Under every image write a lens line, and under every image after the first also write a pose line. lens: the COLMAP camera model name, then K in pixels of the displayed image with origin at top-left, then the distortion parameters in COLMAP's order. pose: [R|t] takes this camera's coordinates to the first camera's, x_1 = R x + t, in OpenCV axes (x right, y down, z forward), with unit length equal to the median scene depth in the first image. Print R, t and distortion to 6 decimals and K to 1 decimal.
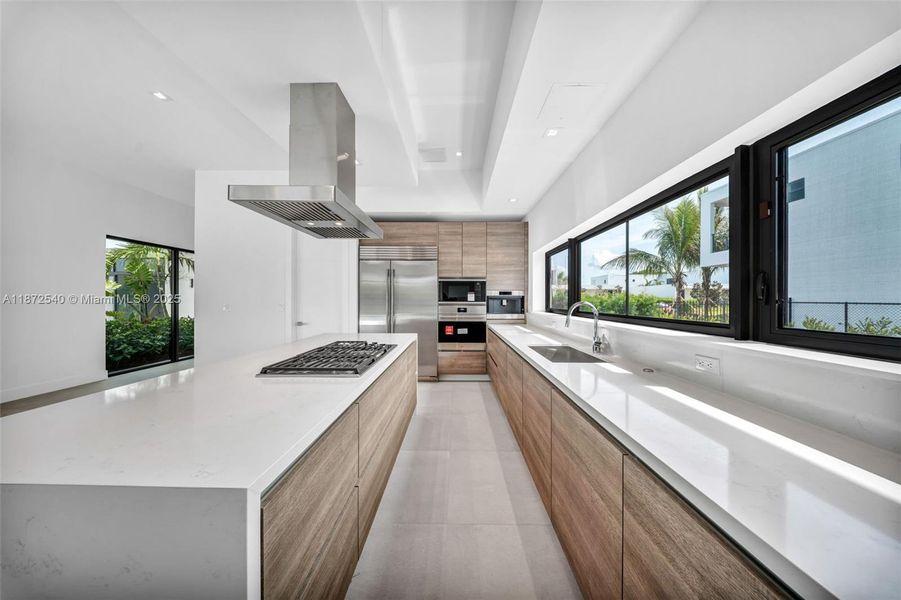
lens RADIAL K [[264.6, 0, 451.7], [0, 264.6, 299.5], [0, 0, 1]] dist [0.002065, -0.001253]
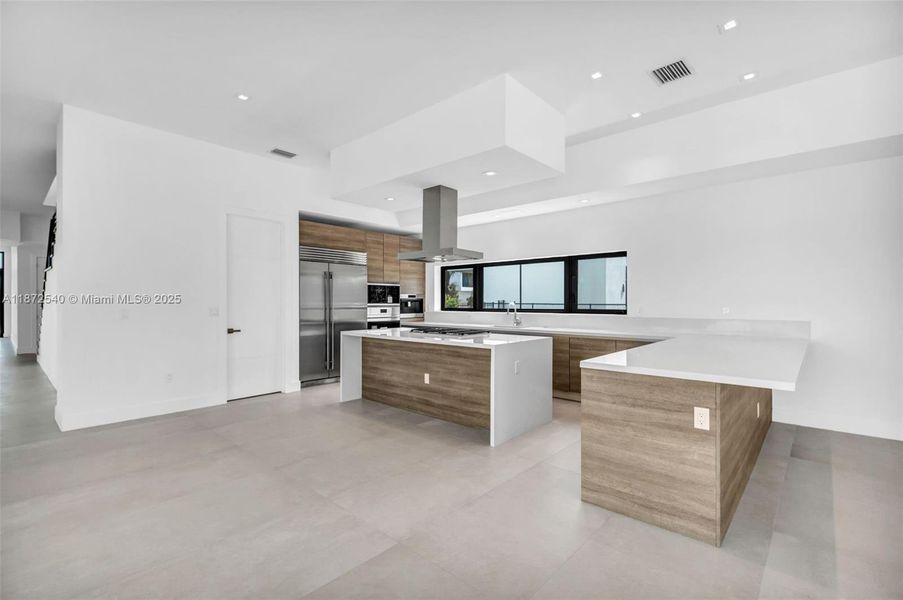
lens RADIAL K [[407.6, 0, 451.6], [0, 407.6, 303.2], [0, 0, 1]] dist [-0.001837, -0.002451]
pose [[0.665710, -0.004746, 0.746195, -1.072840], [0.001309, 0.999986, 0.005191, -0.002149], [-0.746209, -0.002479, 0.665707, -0.380926]]
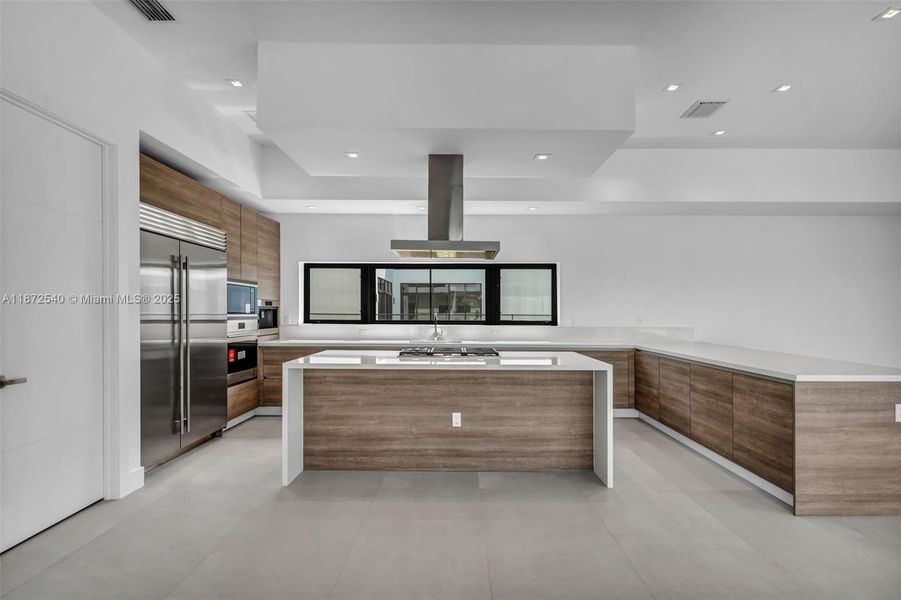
lens RADIAL K [[406.7, 0, 454.0], [0, 406.7, 315.6], [0, 0, 1]] dist [-0.001837, -0.002451]
pose [[-0.004675, -0.010917, 0.999929, -1.081821], [-0.005056, 0.999928, 0.010894, -0.002824], [-0.999976, -0.005005, -0.004729, 0.423940]]
